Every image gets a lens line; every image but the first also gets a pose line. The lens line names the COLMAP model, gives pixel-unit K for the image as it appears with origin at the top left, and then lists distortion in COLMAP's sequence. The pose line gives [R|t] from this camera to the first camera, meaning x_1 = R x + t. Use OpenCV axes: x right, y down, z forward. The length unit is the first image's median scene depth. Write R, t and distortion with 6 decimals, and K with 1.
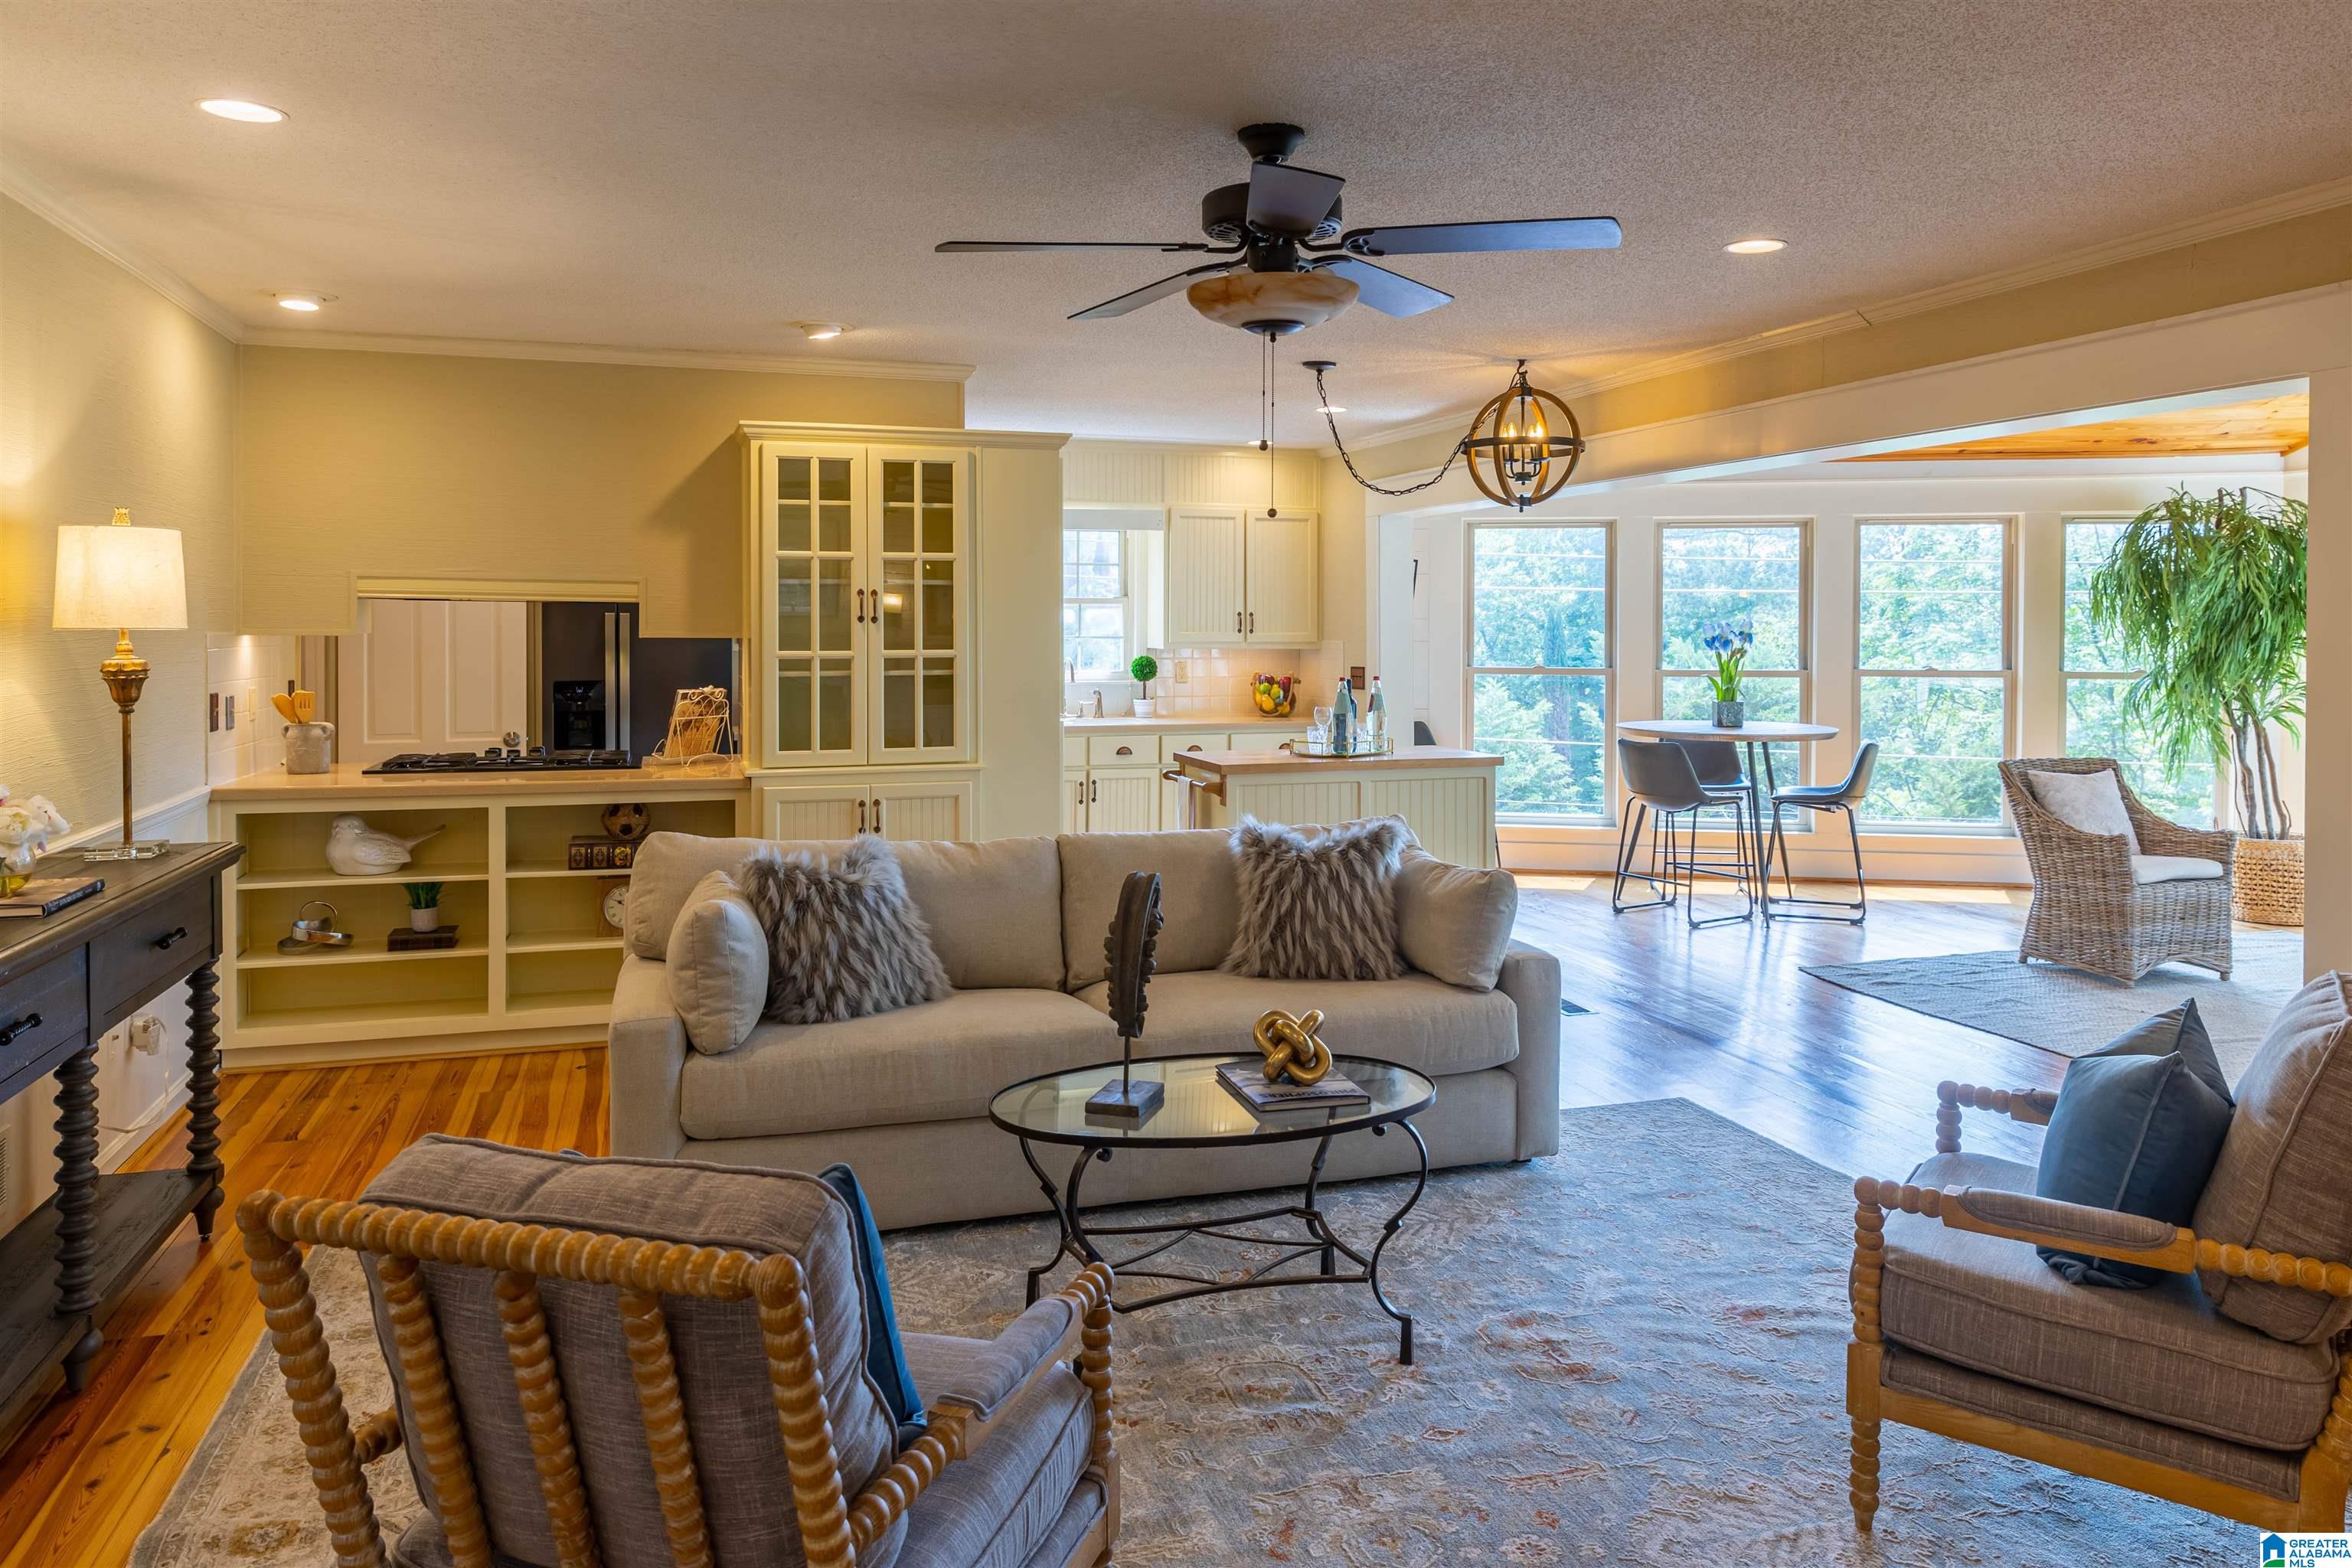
lens RADIAL K [[1643.0, 0, 1176.0], [0, 1643.0, 784.0], [0, 0, 1]] dist [0.022289, -0.002577]
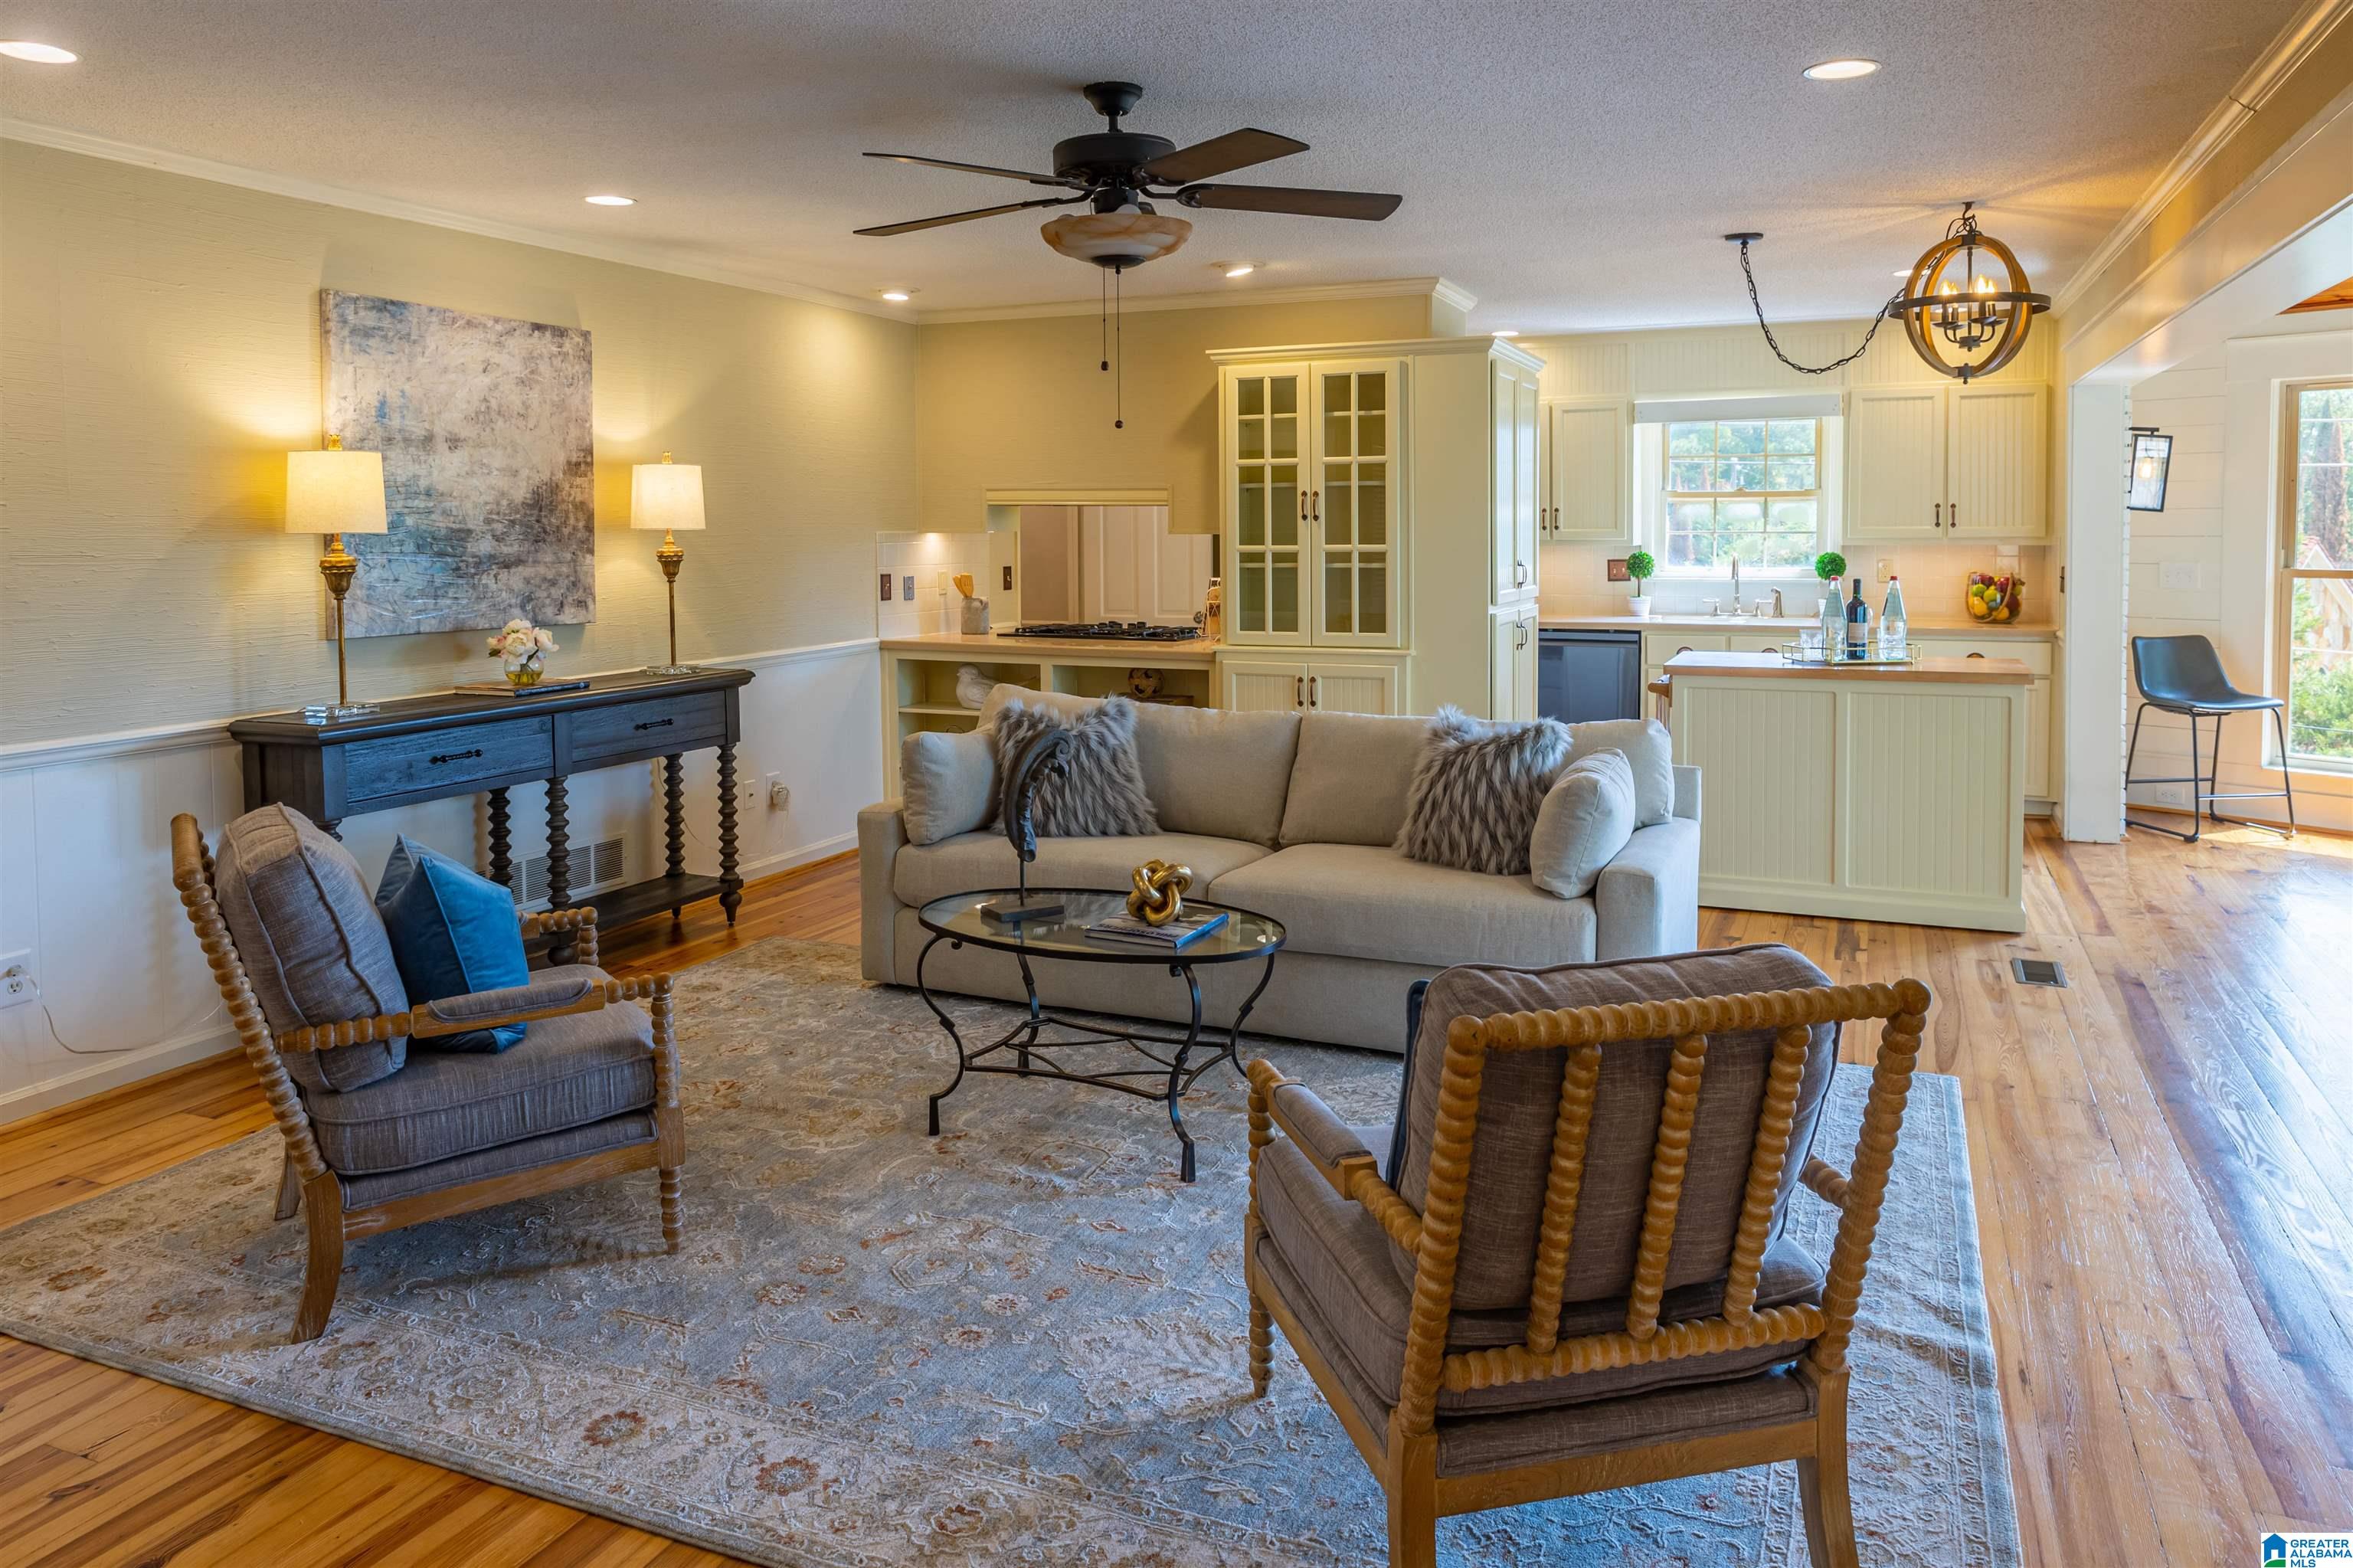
lens RADIAL K [[1598.2, 0, 1176.5], [0, 1598.2, 784.0], [0, 0, 1]] dist [0.015205, -0.000853]
pose [[0.748289, 0.101836, -0.655510, 0.490224], [-0.057888, 0.994401, 0.088404, -0.009487], [0.660842, -0.028205, 0.749995, 0.105090]]
